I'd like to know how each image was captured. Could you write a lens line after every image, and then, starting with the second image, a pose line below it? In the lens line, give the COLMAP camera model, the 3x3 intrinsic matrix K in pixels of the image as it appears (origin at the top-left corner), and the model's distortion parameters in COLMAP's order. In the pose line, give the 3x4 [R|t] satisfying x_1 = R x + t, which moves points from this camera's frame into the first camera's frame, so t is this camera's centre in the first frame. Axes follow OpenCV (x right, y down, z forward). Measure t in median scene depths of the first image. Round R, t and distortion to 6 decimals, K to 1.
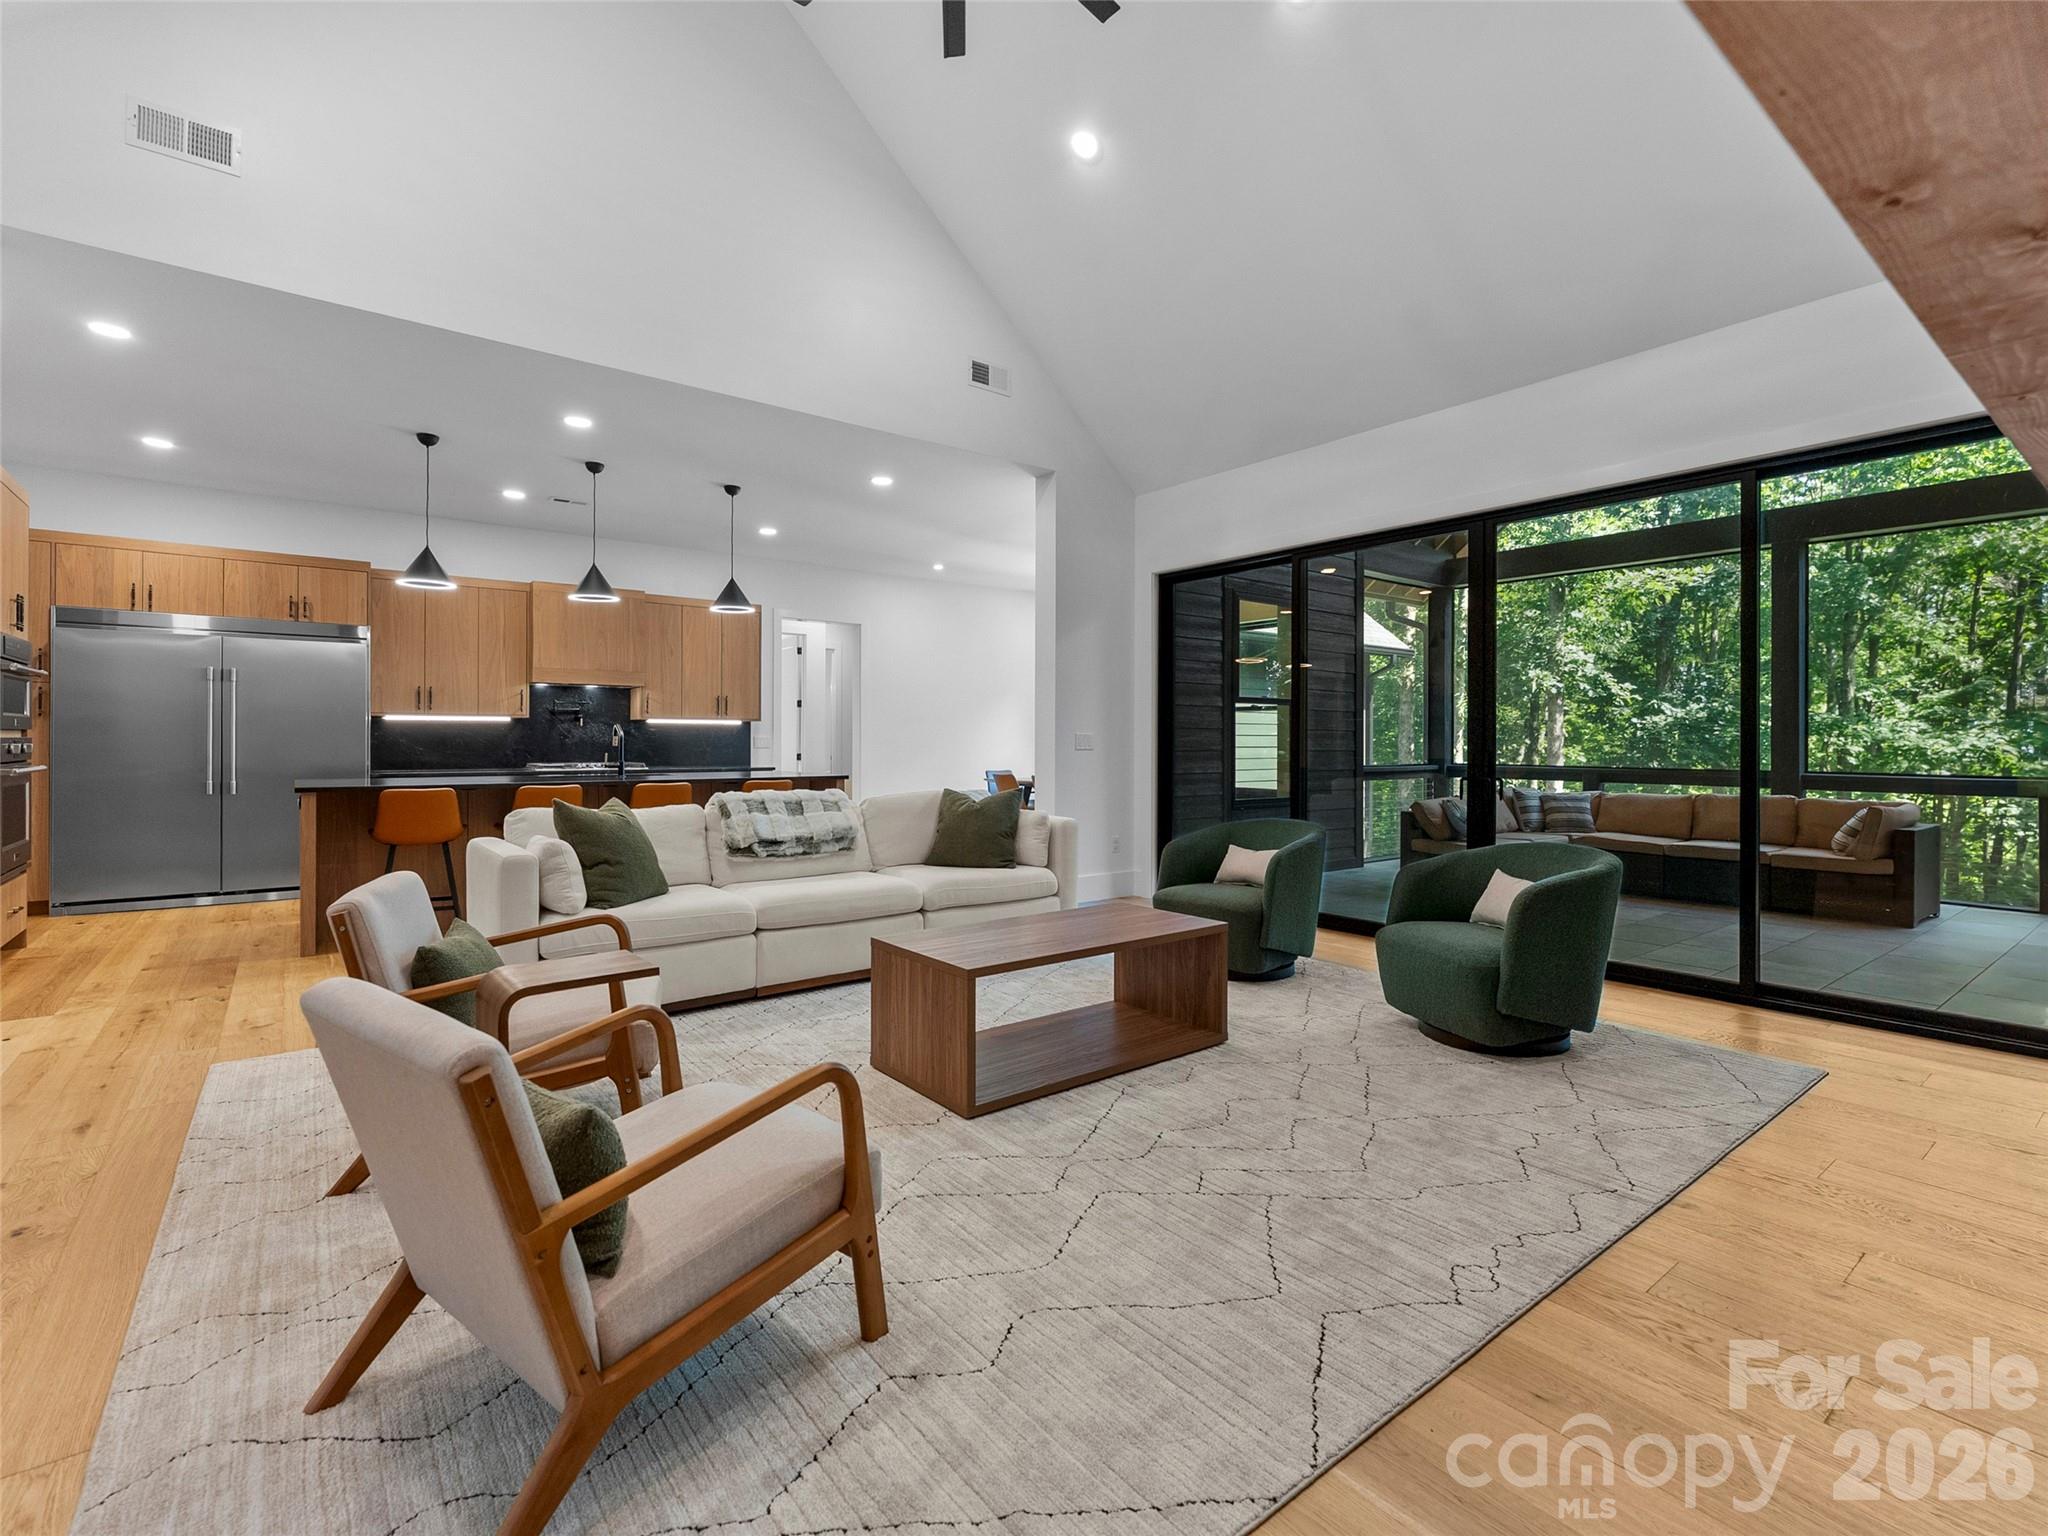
lens RADIAL K [[938.5, 0, 1025.8], [0, 938.5, 752.7], [0, 0, 1]] dist [0.001570, 0.000334]
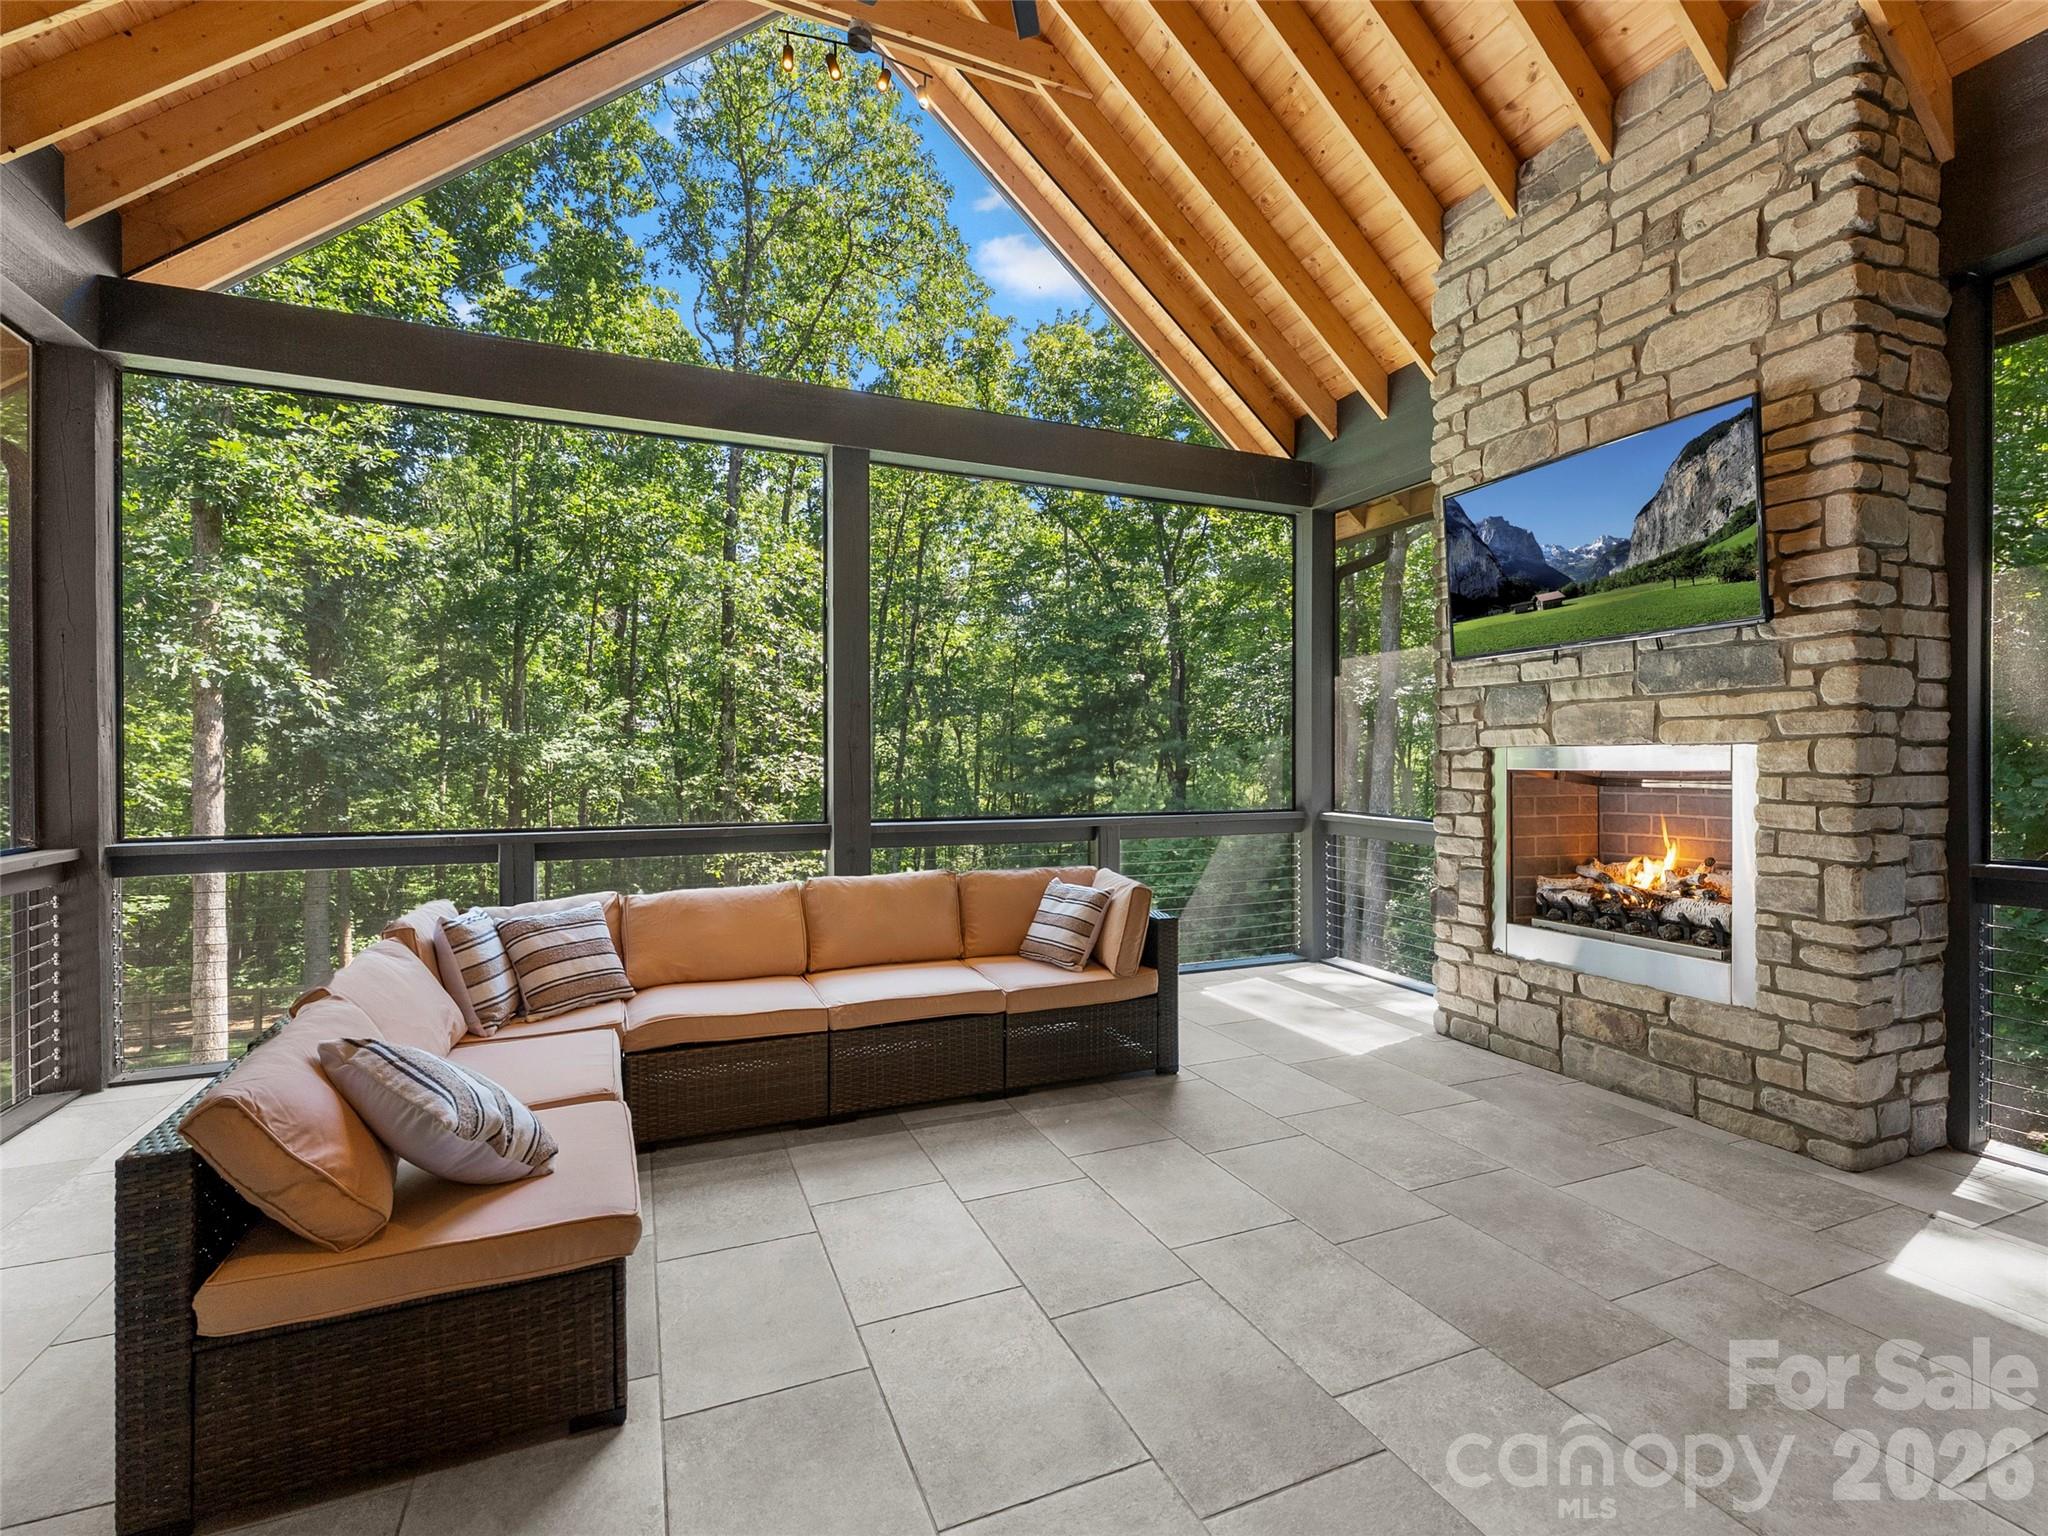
lens RADIAL K [[938.5, 0, 1029.1], [0, 938.5, 759.7], [0, 0, 1]] dist [0.001570, 0.000334]
pose [[0.256654, -0.009734, 0.966454, 0.233875], [0.017738, 0.999828, 0.005359, -0.020651], [-0.966341, 0.015768, 0.256783, 0.693988]]
